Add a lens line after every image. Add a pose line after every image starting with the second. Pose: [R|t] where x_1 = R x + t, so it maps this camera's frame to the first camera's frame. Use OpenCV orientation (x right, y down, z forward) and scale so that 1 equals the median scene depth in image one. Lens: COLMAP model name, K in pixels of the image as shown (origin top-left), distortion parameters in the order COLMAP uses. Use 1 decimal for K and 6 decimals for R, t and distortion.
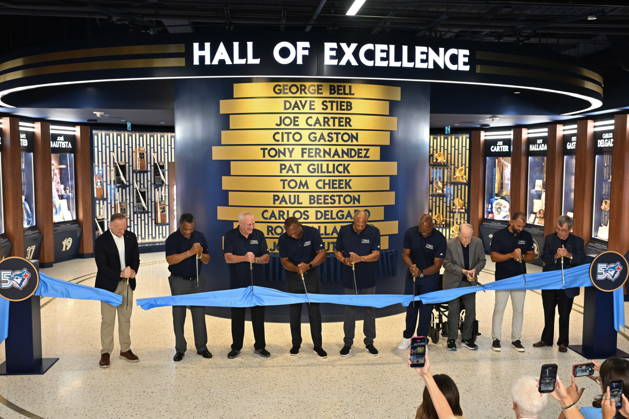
lens RADIAL K [[721.4, 0, 315.9], [0, 721.4, 236.3], [0, 0, 1]] dist [-0.015198, -0.002414]
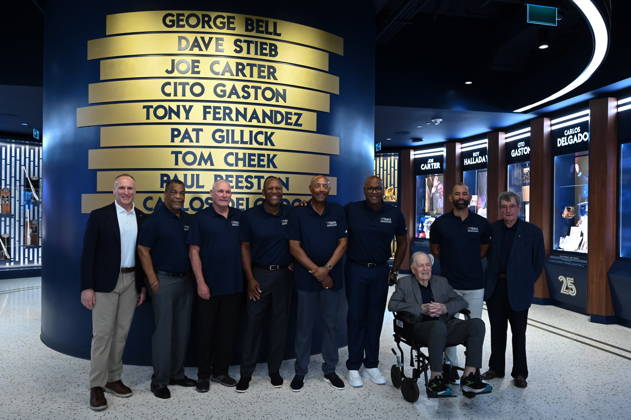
lens RADIAL K [[508.4, 0, 313.5], [0, 508.4, 218.5], [0, 0, 1]] dist [-0.002141, 0.001755]
pose [[0.994237, 0.007054, 0.106973, 0.032907], [0.004301, 0.994405, -0.105545, 0.035153], [-0.107119, 0.105397, 0.988644, 0.519691]]
